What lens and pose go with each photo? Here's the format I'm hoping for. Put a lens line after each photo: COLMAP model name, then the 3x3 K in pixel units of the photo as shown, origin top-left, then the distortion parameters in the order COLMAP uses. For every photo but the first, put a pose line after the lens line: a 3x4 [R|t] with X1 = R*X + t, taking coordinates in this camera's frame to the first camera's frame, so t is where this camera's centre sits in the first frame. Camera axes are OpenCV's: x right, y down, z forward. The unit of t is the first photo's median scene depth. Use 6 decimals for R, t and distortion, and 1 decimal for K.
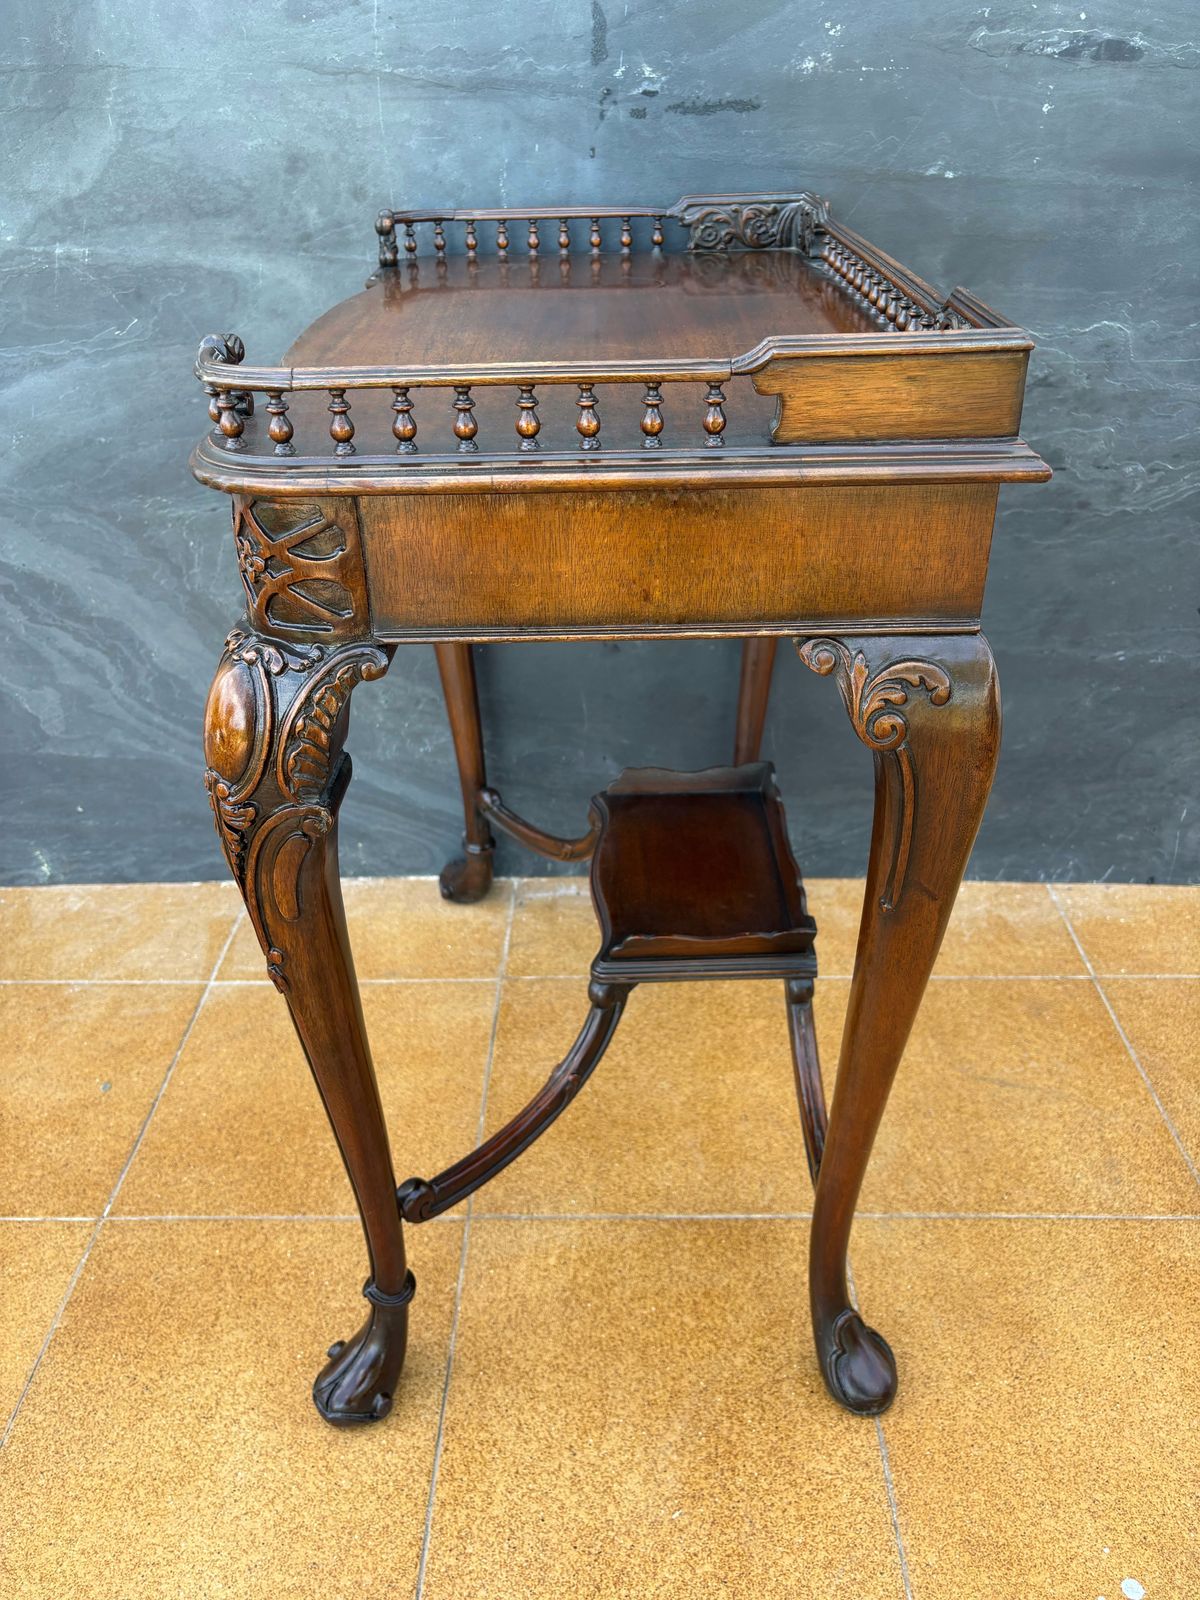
lens RADIAL K [[1214.8, 0, 600.0], [0, 1214.8, 800.0], [0, 0, 1]] dist [0.041243, -0.051558]
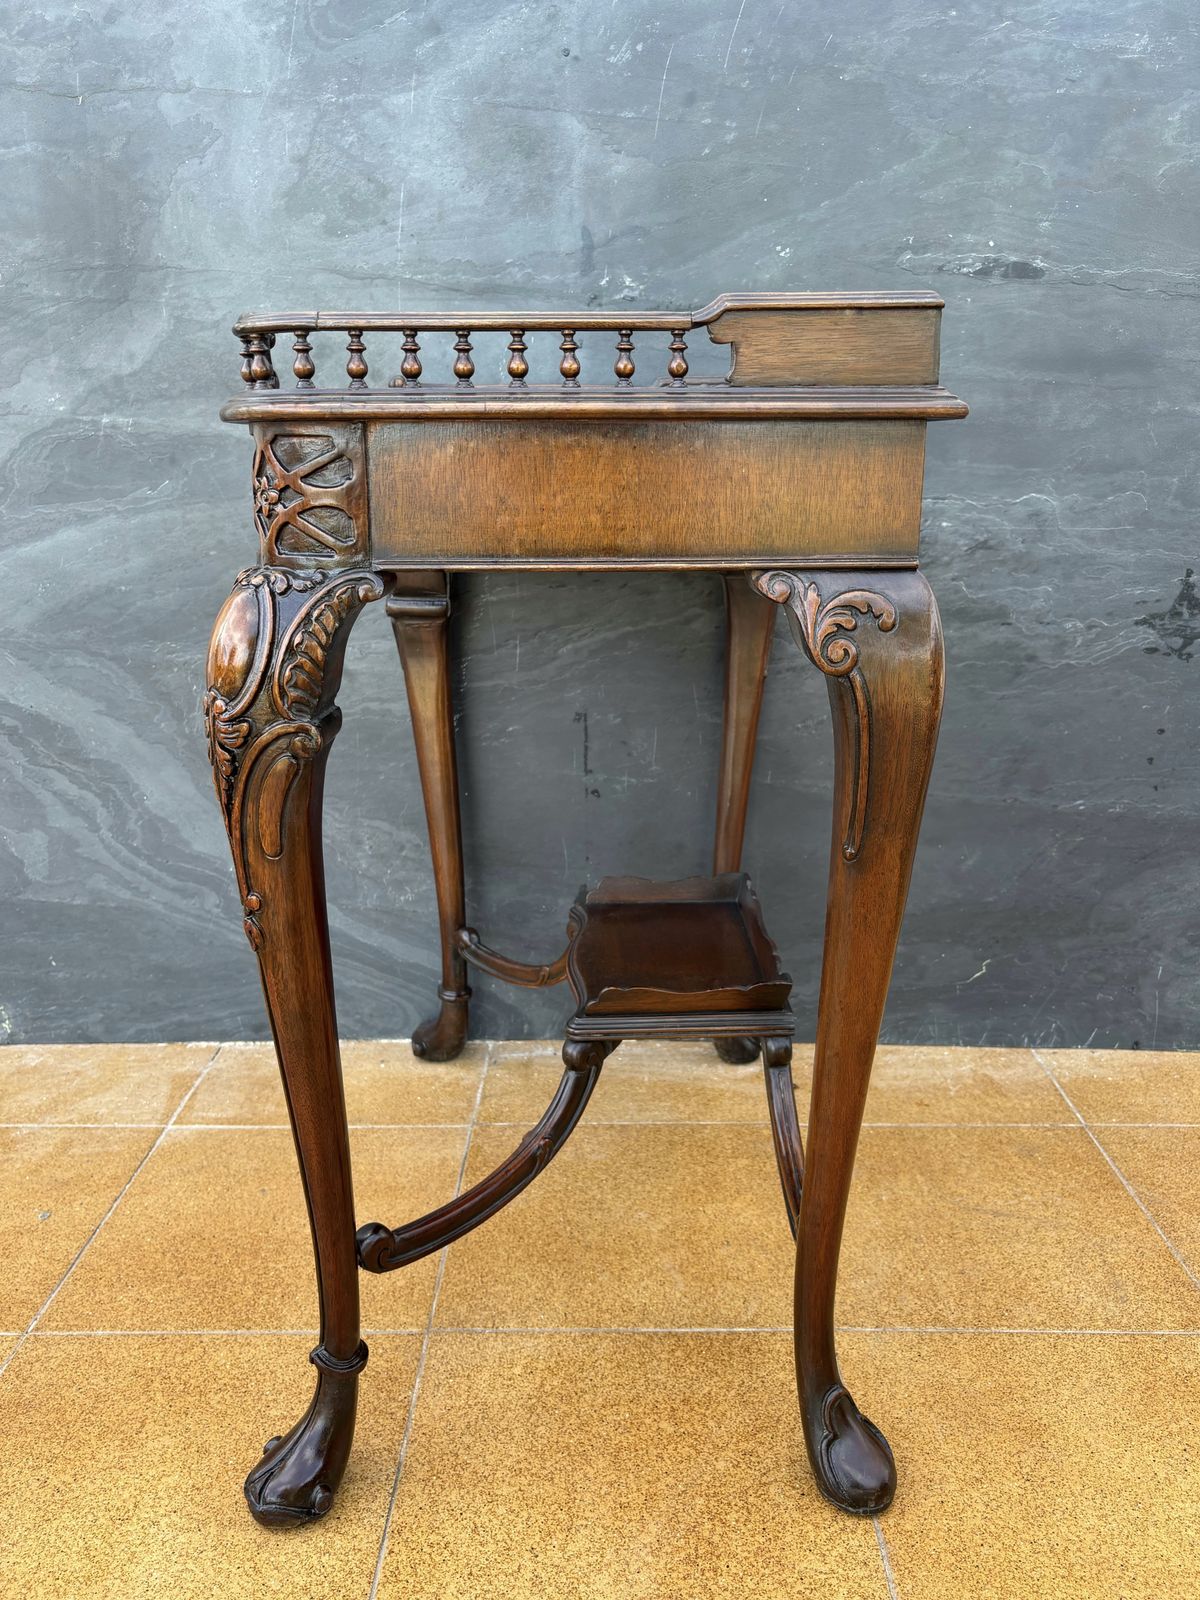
lens RADIAL K [[1234.0, 0, 611.8], [0, 1234.0, 801.3], [0, 0, 1]] dist [0.036719, -0.045521]
pose [[0.999698, 0.014690, 0.019685, 0.006699], [-0.008722, 0.961521, -0.274594, 0.215237], [-0.022961, 0.274339, 0.961359, -0.012283]]
